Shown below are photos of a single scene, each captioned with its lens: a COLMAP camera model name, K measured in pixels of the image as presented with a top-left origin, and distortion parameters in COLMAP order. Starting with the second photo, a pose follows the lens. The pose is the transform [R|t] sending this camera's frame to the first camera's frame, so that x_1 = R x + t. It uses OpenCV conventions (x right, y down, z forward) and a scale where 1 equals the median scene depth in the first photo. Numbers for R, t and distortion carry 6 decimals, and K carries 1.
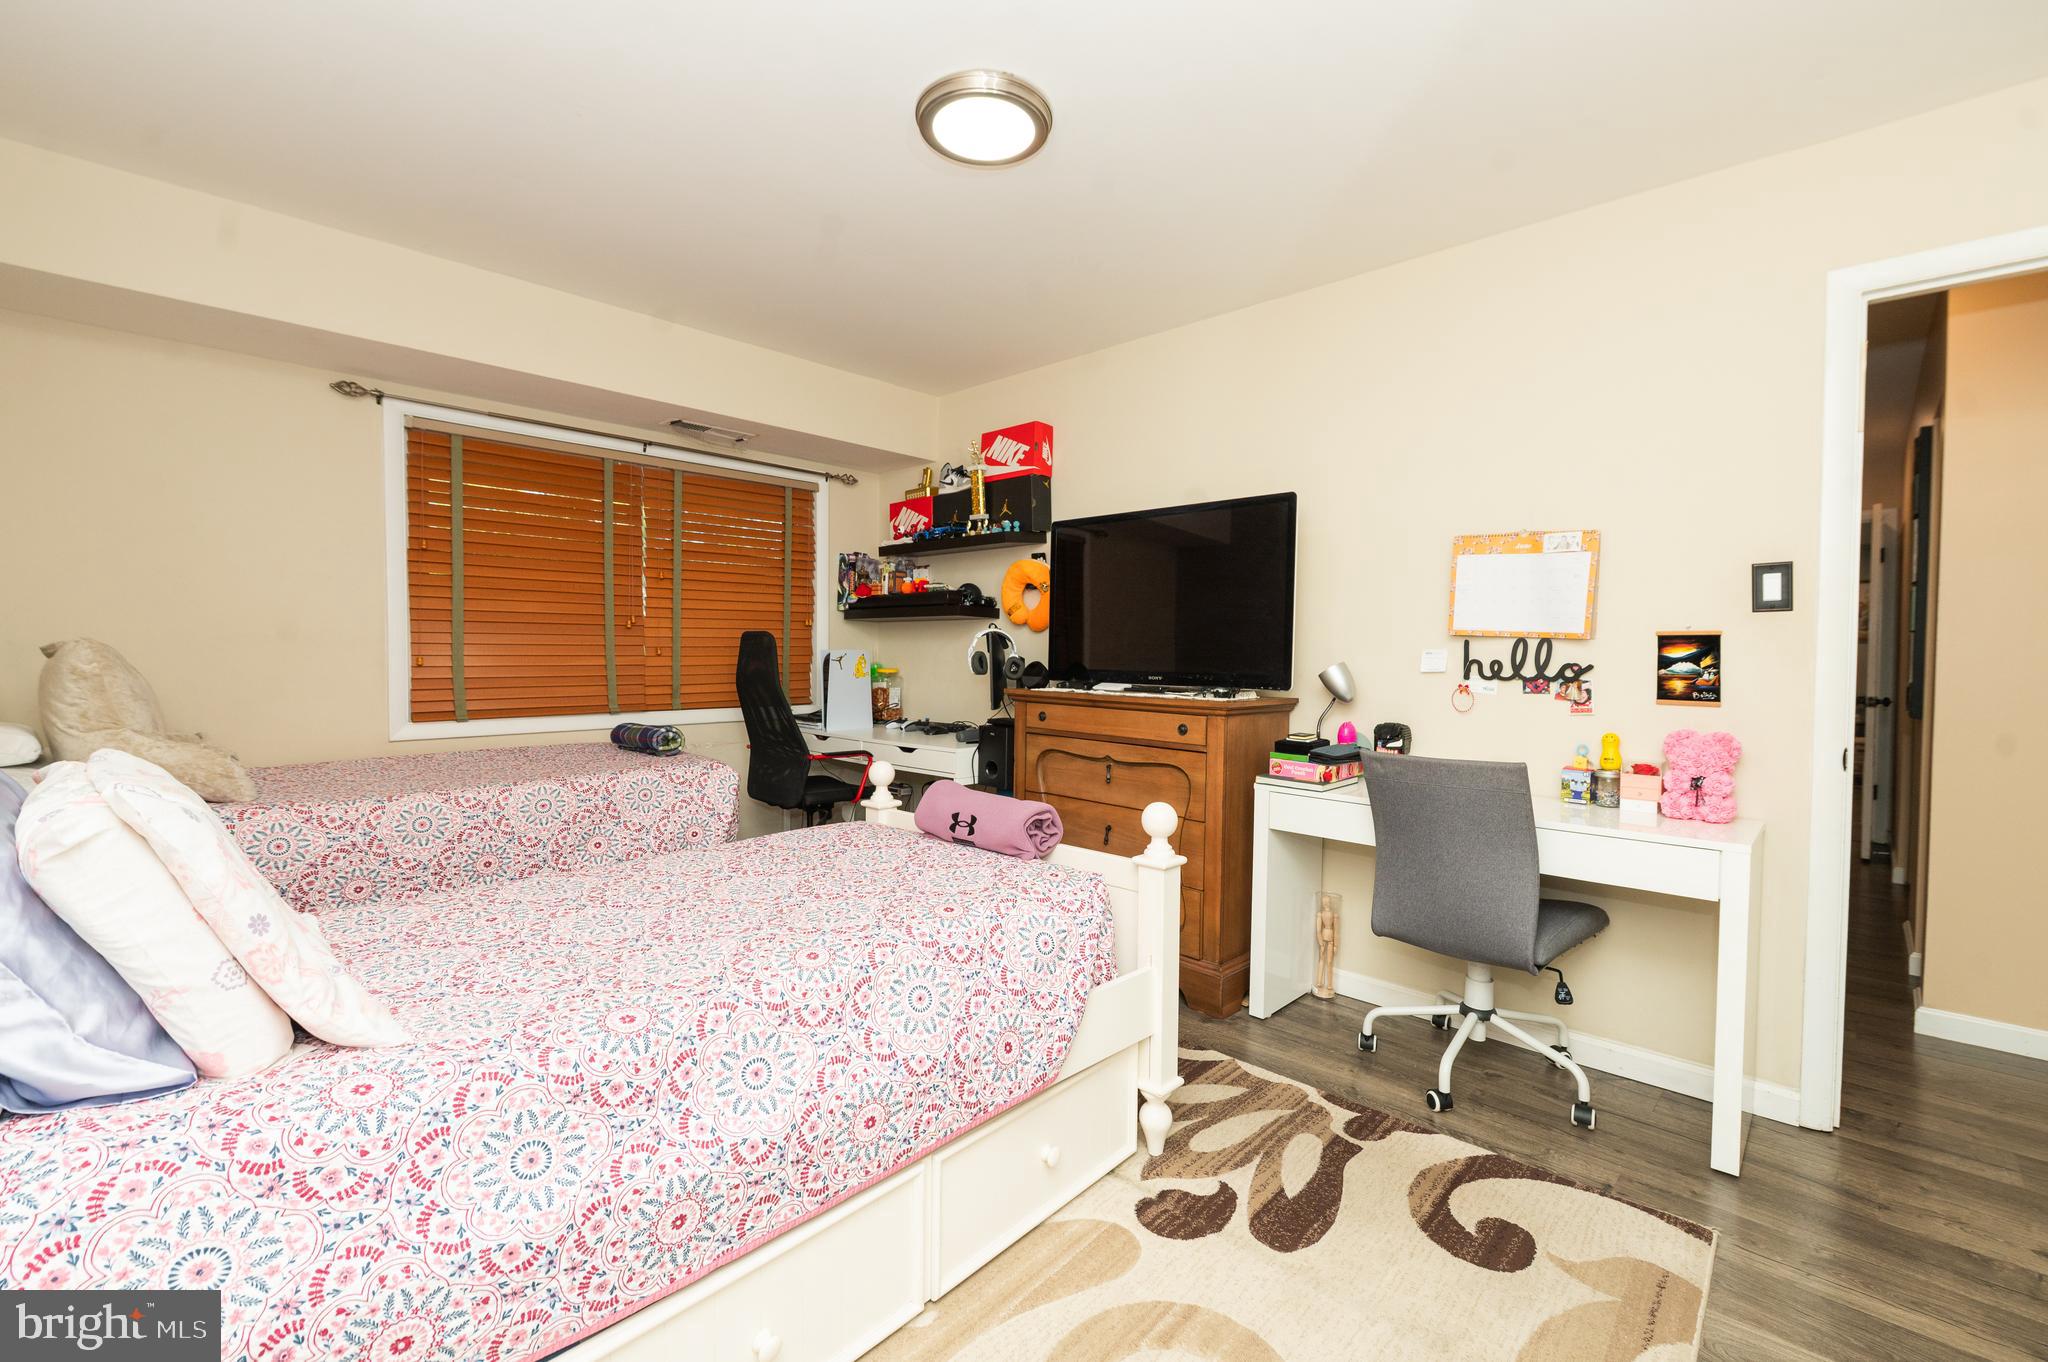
lens RADIAL K [[865.0, 0, 1026.5], [0, 865.0, 671.9], [0, 0, 1]] dist [-0.005402, -0.005126]
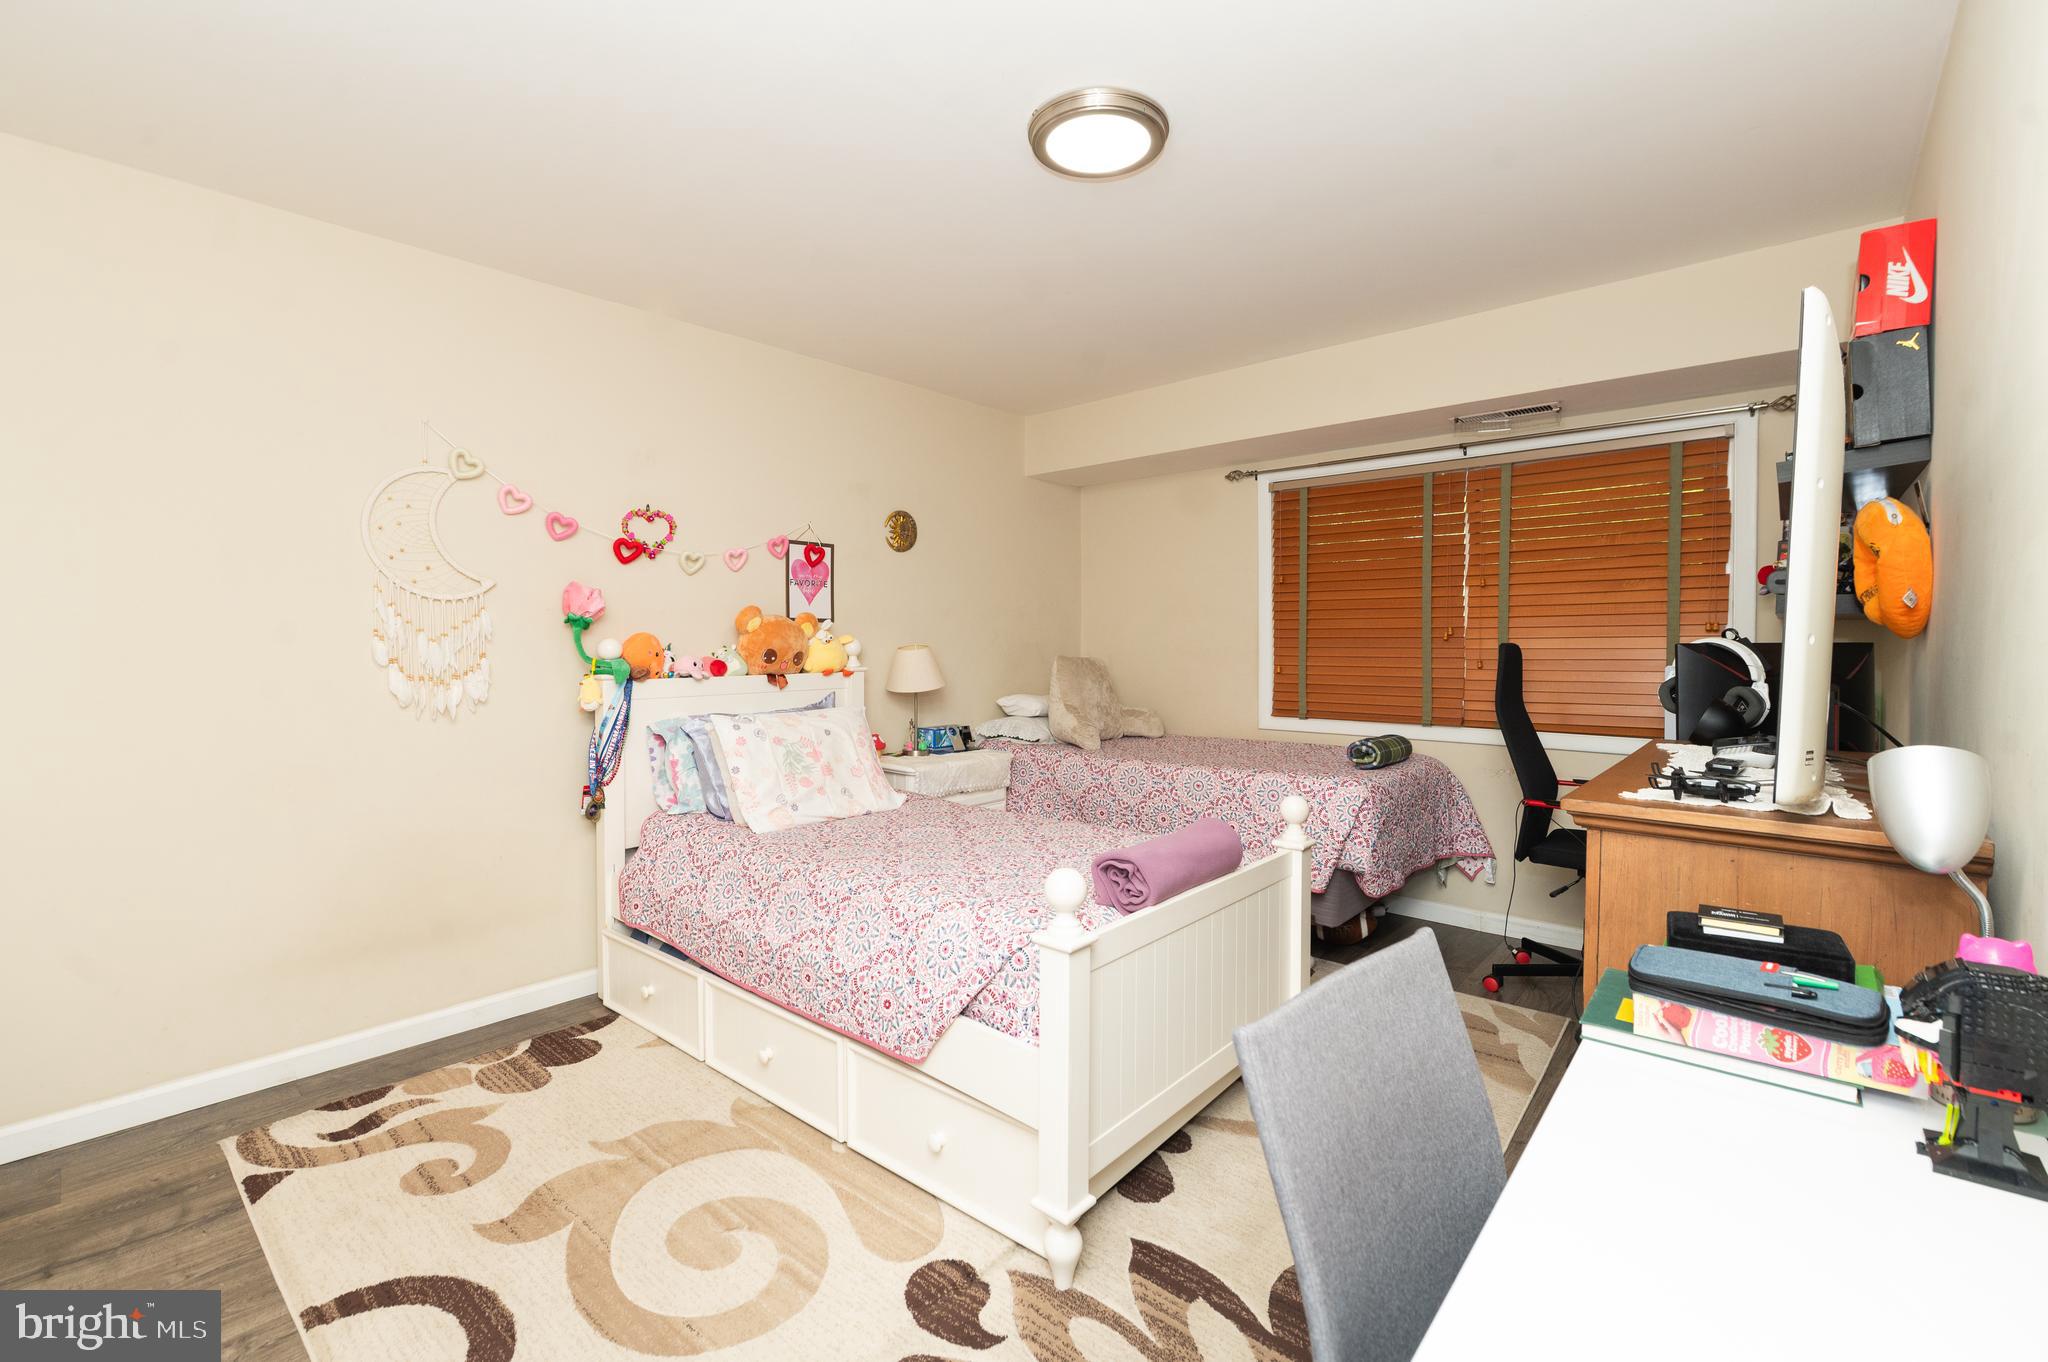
lens RADIAL K [[879.1, 0, 1018.7], [0, 879.1, 666.2], [0, 0, 1]] dist [-0.009048, -0.000141]
pose [[0.034342, 0.021387, -0.999181, 0.769188], [-0.022494, 0.999534, 0.020621, -0.045893], [0.999157, 0.021768, 0.034808, 0.716876]]
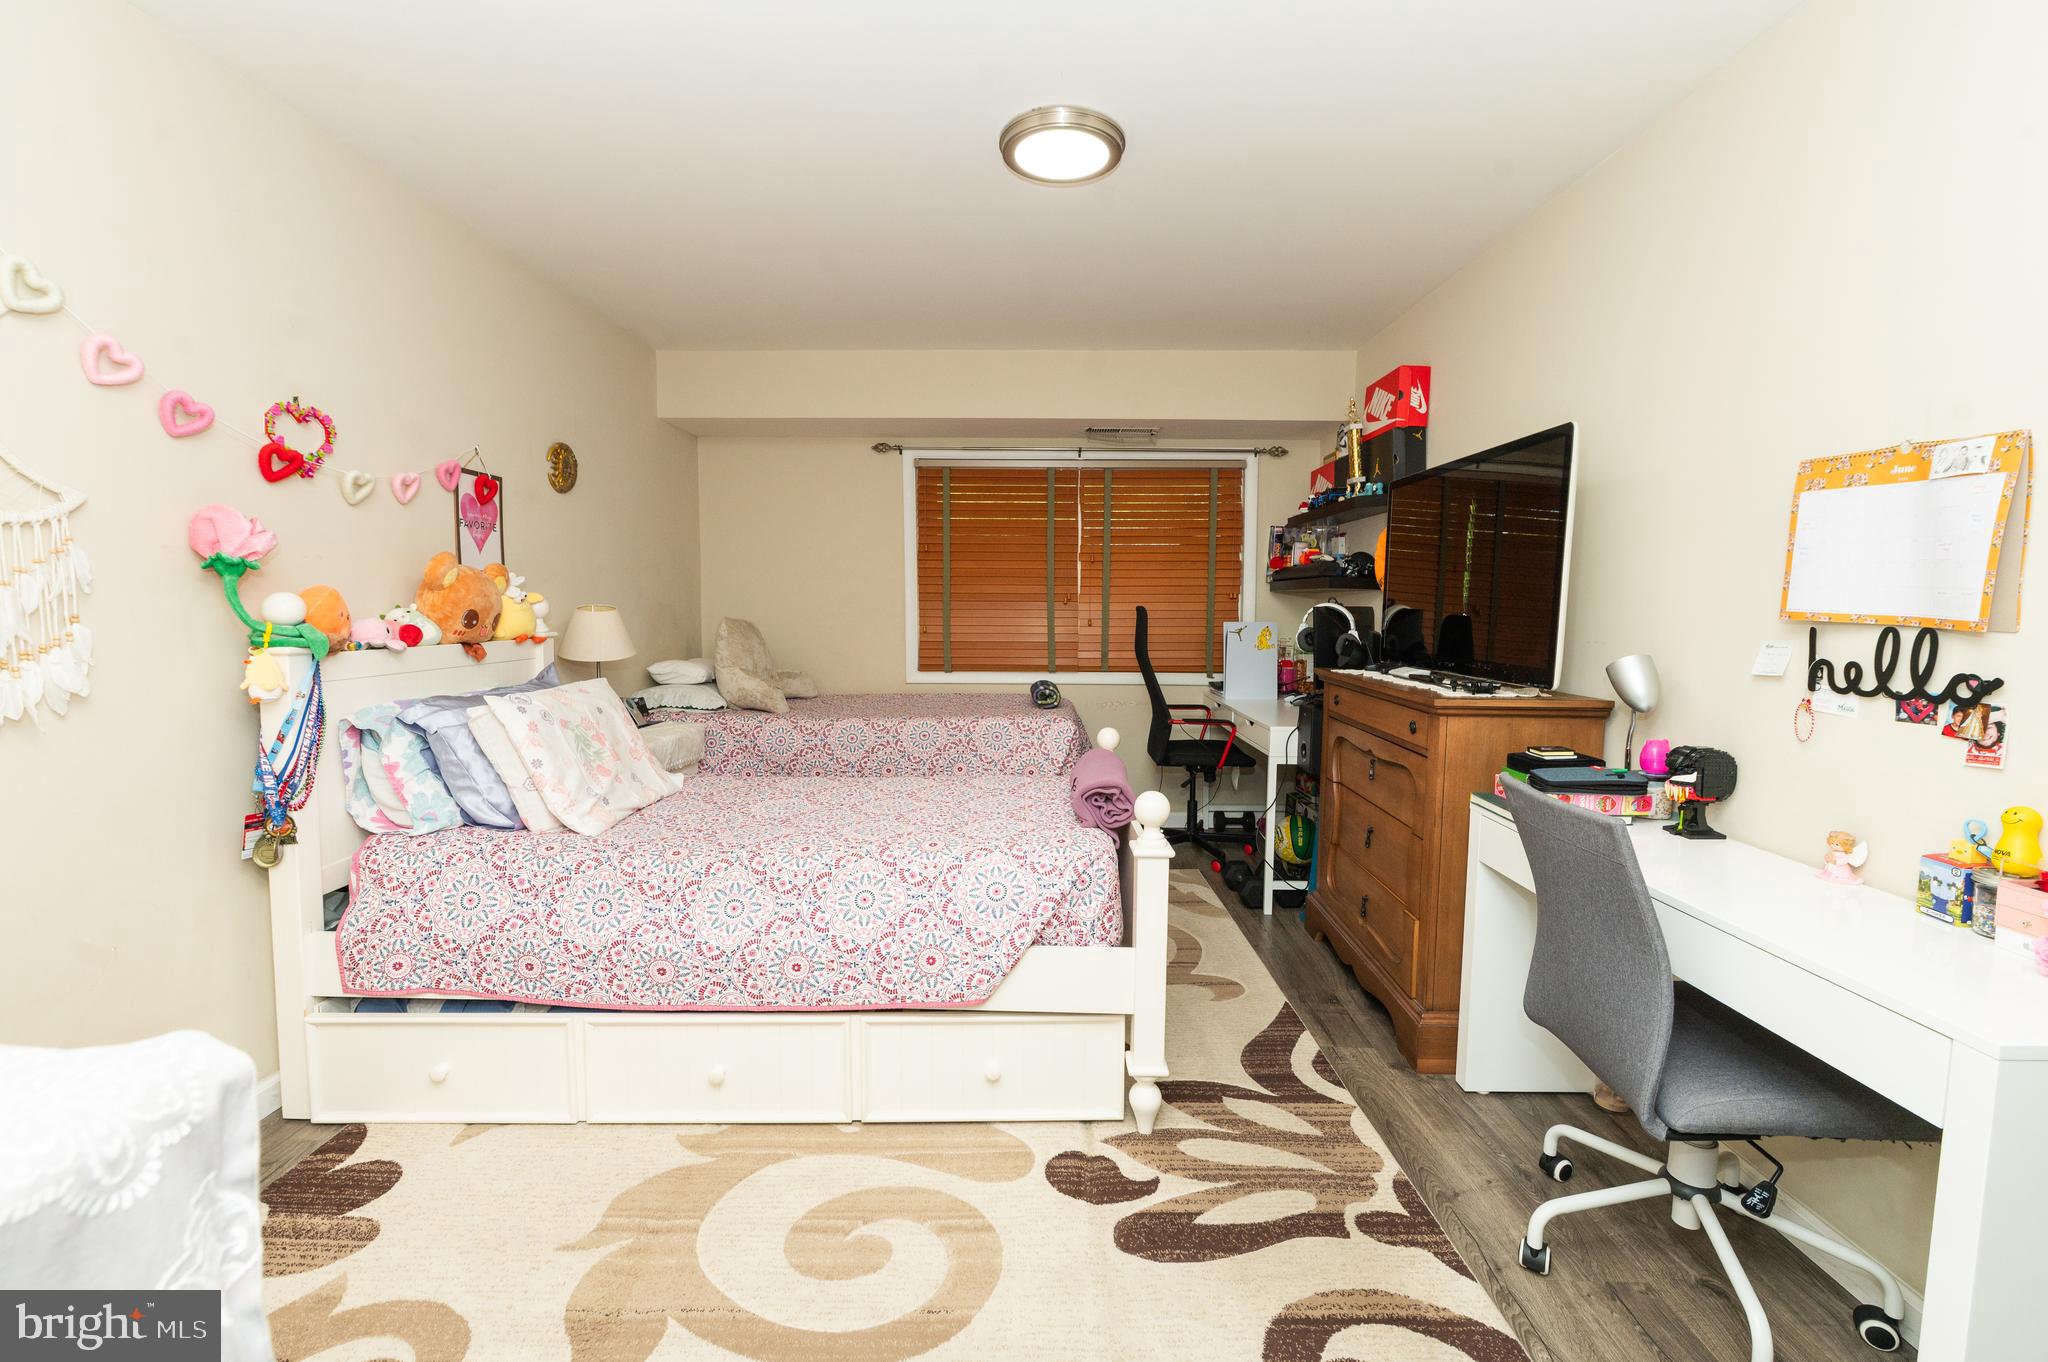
lens RADIAL K [[865.0, 0, 1026.5], [0, 865.0, 671.9], [0, 0, 1]] dist [-0.005402, -0.005126]
pose [[0.684303, 0.052277, -0.727322, 0.601580], [-0.017753, 0.998326, 0.055052, -0.030456], [0.728982, -0.024760, 0.684085, 0.167174]]
